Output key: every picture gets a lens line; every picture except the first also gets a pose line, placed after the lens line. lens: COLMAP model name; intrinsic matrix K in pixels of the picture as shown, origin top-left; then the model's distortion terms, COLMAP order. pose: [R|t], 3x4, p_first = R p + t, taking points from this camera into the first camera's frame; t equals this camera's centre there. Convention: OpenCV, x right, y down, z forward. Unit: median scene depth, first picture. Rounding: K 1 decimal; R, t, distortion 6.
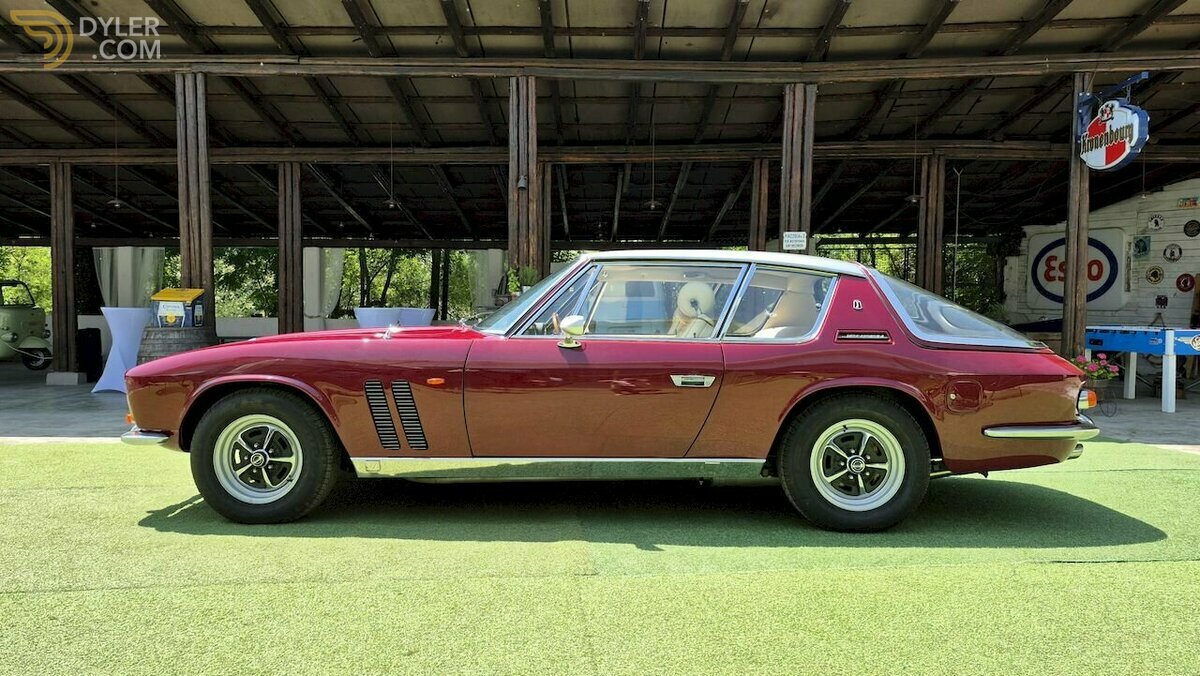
lens RADIAL K [[802.7, 0, 592.1], [0, 802.7, 371.8], [0, 0, 1]] dist [0.087851, -0.109604]
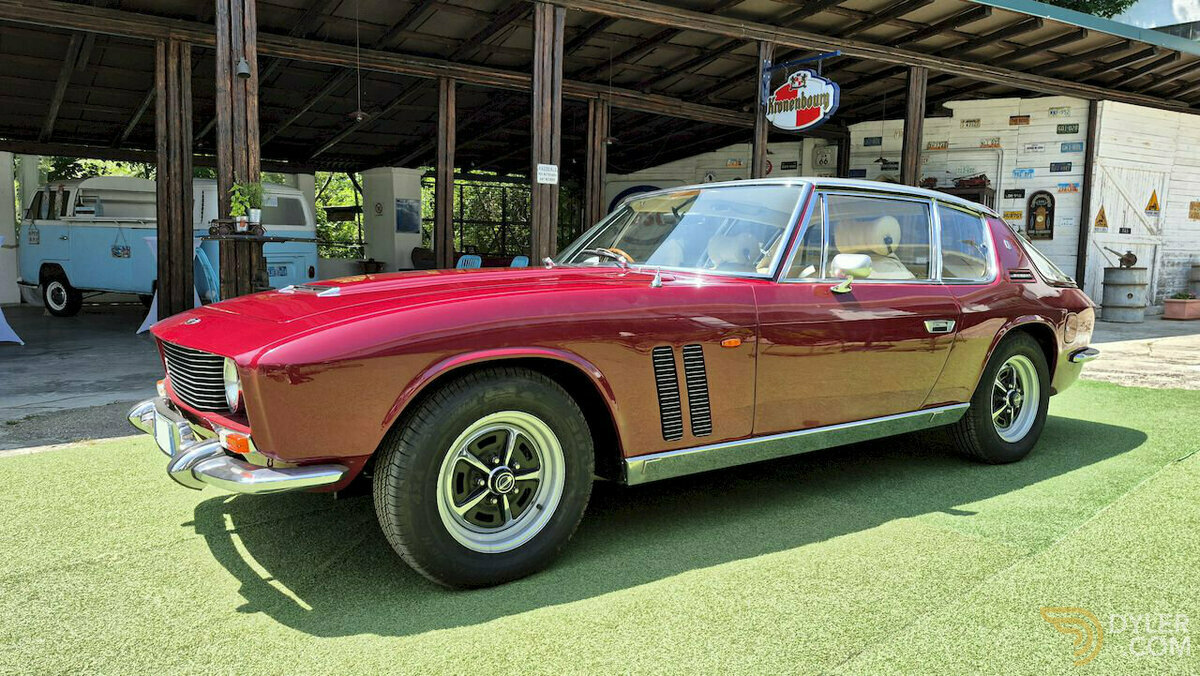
lens RADIAL K [[802.7, 0, 592.1], [0, 802.7, 371.8], [0, 0, 1]] dist [0.087851, -0.109604]
pose [[0.803485, -0.078535, 0.590122, -0.334615], [0.031369, 0.995469, 0.089769, -0.014708], [-0.594497, -0.053617, 0.802308, 0.216554]]
